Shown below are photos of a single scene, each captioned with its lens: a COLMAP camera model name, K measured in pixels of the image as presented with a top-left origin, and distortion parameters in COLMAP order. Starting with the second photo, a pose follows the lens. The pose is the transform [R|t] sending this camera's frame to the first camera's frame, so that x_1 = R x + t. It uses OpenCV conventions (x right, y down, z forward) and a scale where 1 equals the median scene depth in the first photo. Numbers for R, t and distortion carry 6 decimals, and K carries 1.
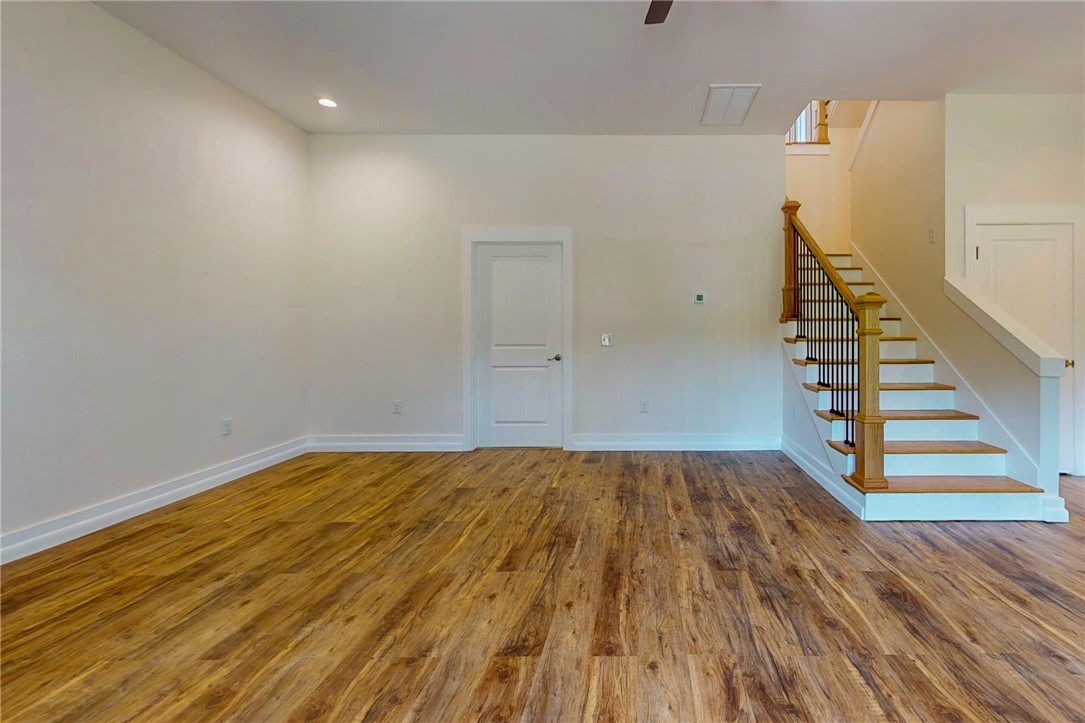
lens RADIAL K [[468.1, 0, 636.7], [0, 468.1, 359.6], [0, 0, 1]] dist [-0.002024, -0.000400]
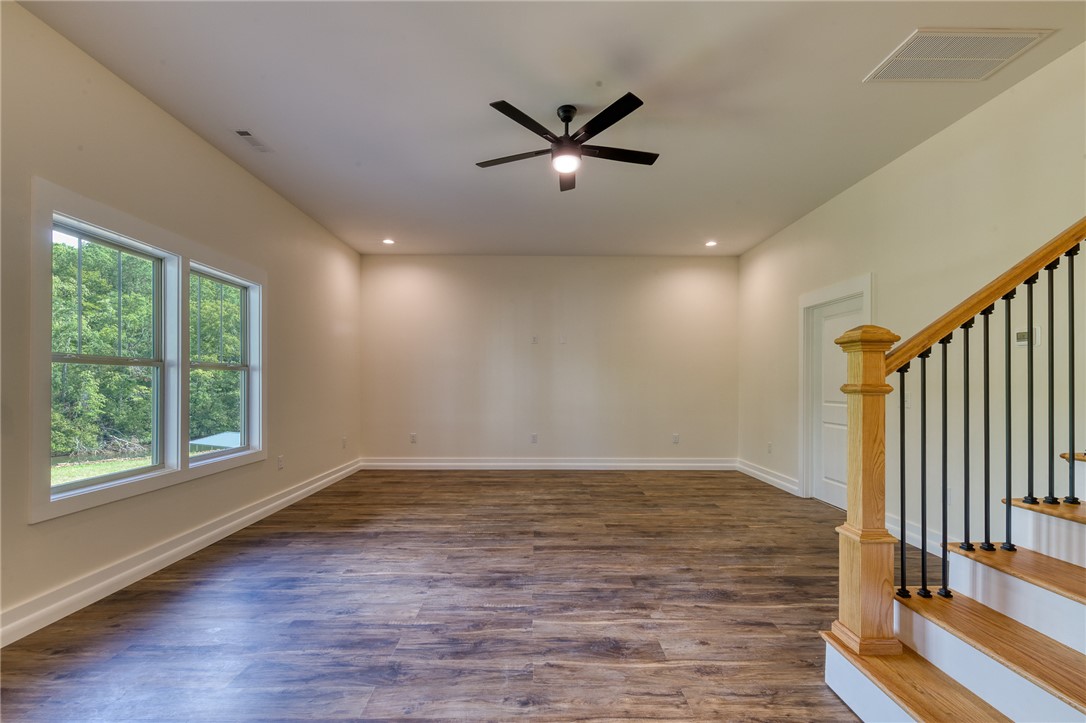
lens RADIAL K [[450.3, 0, 544.1], [0, 450.3, 383.1], [0, 0, 1]] dist [0.012552, -0.000045]
pose [[0.024857, 0.001061, -0.999690, 1.248388], [-0.065771, 0.997835, -0.000576, -0.054938], [0.997525, 0.065765, 0.024873, 0.627777]]
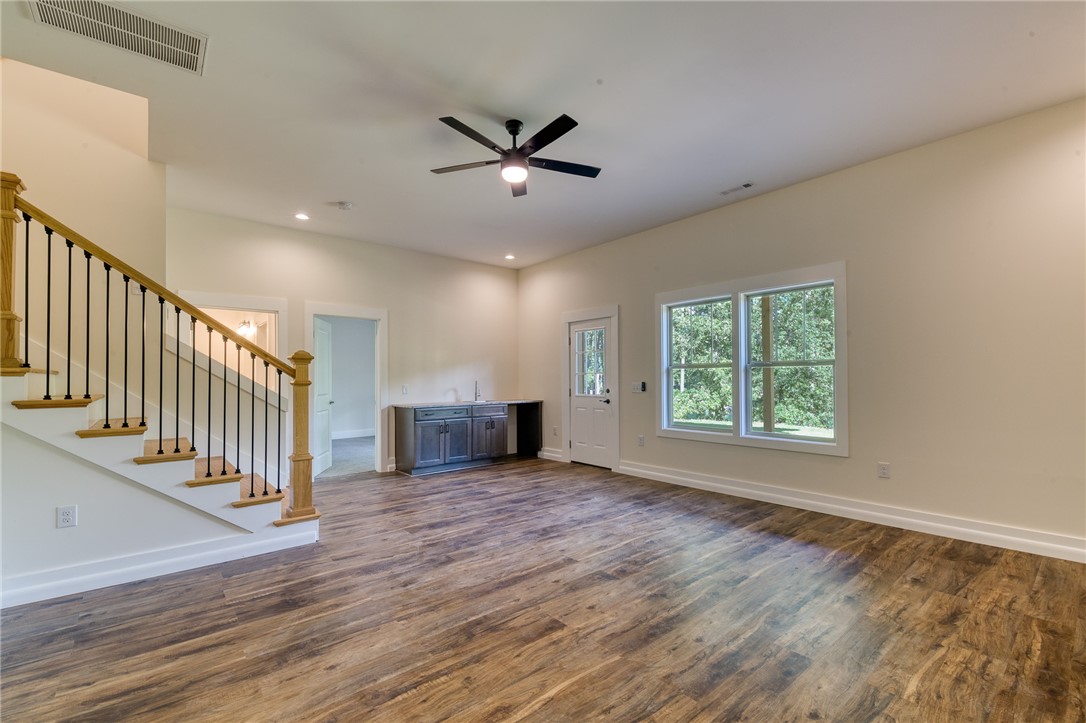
lens RADIAL K [[475.2, 0, 545.6], [0, 475.2, 370.6], [0, 0, 1]] dist [0.003688, -0.000203]
pose [[-0.657316, 0.016683, 0.753430, -0.938578], [0.053222, 0.998286, 0.024327, -0.106256], [-0.751733, 0.056090, -0.657078, 1.503301]]
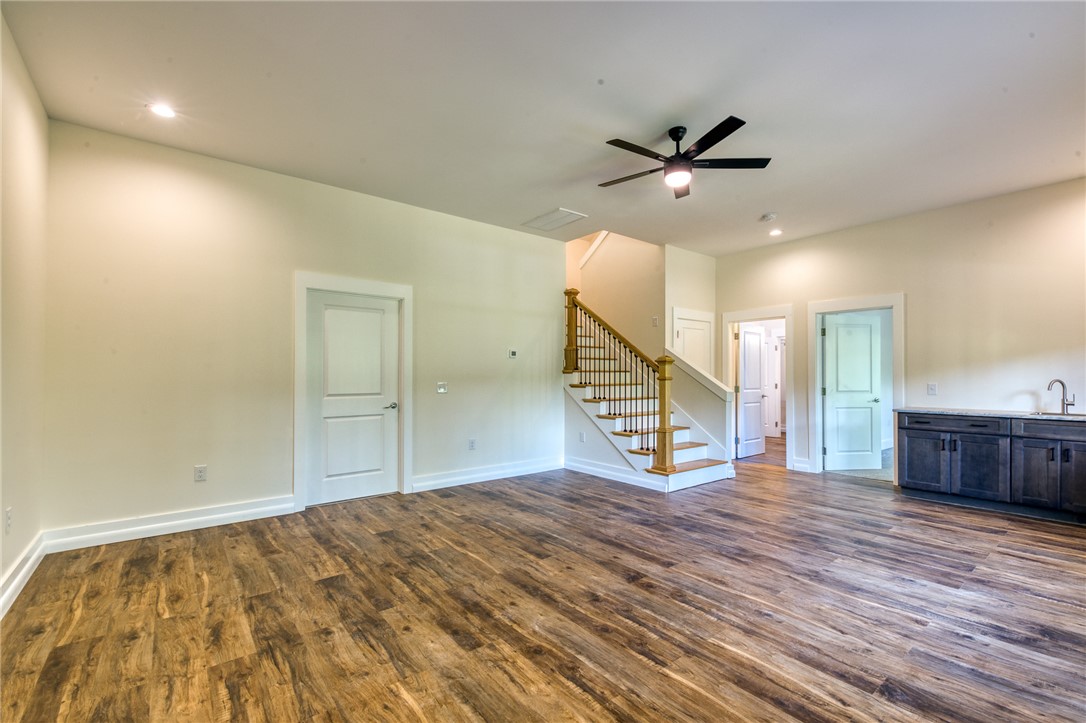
lens RADIAL K [[475.2, 0, 545.6], [0, 475.2, 370.6], [0, 0, 1]] dist [0.003688, -0.000203]
pose [[0.782210, 0.007939, 0.622964, -1.032920], [0.037653, 0.997489, -0.059990, -0.006909], [-0.621876, 0.070381, 0.779947, -0.100429]]
